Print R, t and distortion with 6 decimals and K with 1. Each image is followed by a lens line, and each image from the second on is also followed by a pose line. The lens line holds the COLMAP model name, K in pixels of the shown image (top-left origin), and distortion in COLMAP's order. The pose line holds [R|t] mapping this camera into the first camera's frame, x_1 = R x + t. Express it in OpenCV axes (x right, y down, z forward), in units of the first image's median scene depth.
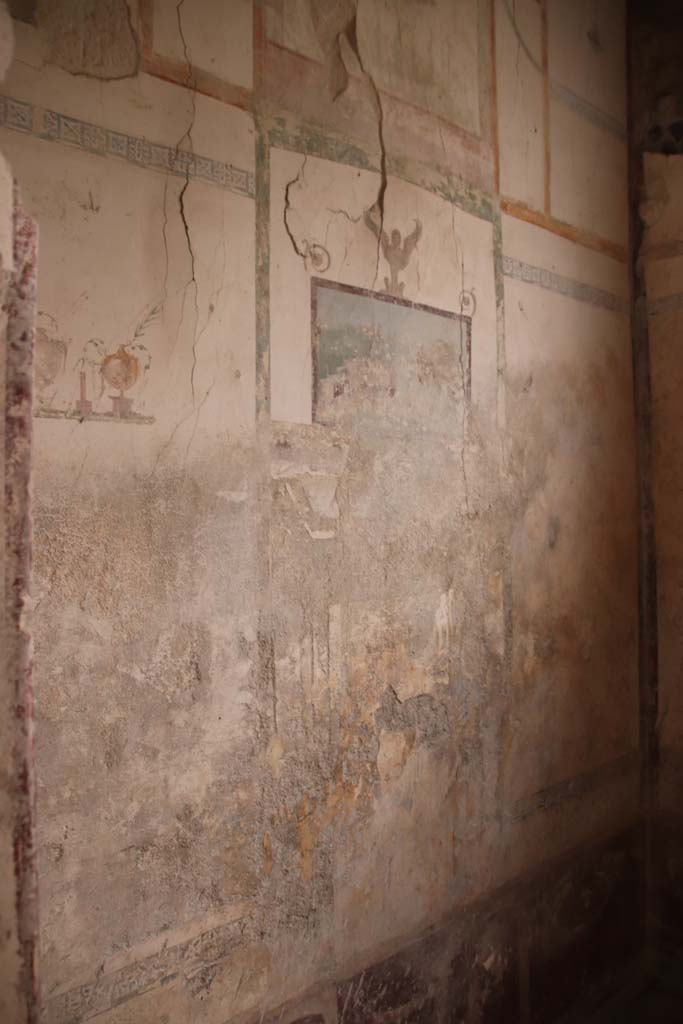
lens RADIAL K [[849.2, 0, 341.6], [0, 849.2, 512.8], [0, 0, 1]] dist [-0.097700, 0.005255]
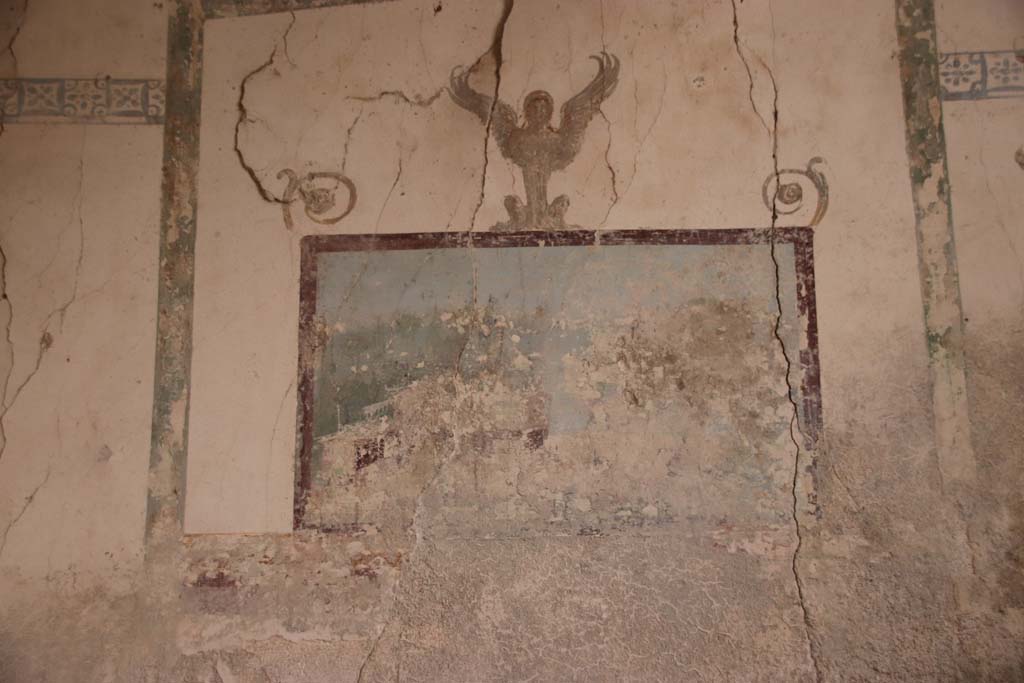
lens RADIAL K [[1457.8, 0, 512.3], [0, 1457.8, 346.6], [0, 0, 1]] dist [0.141454, 0.000000]
pose [[0.724682, -0.175535, -0.666351, 0.601562], [0.017459, 0.971377, -0.236899, -0.007140], [0.688862, 0.160043, 0.707005, 0.459863]]
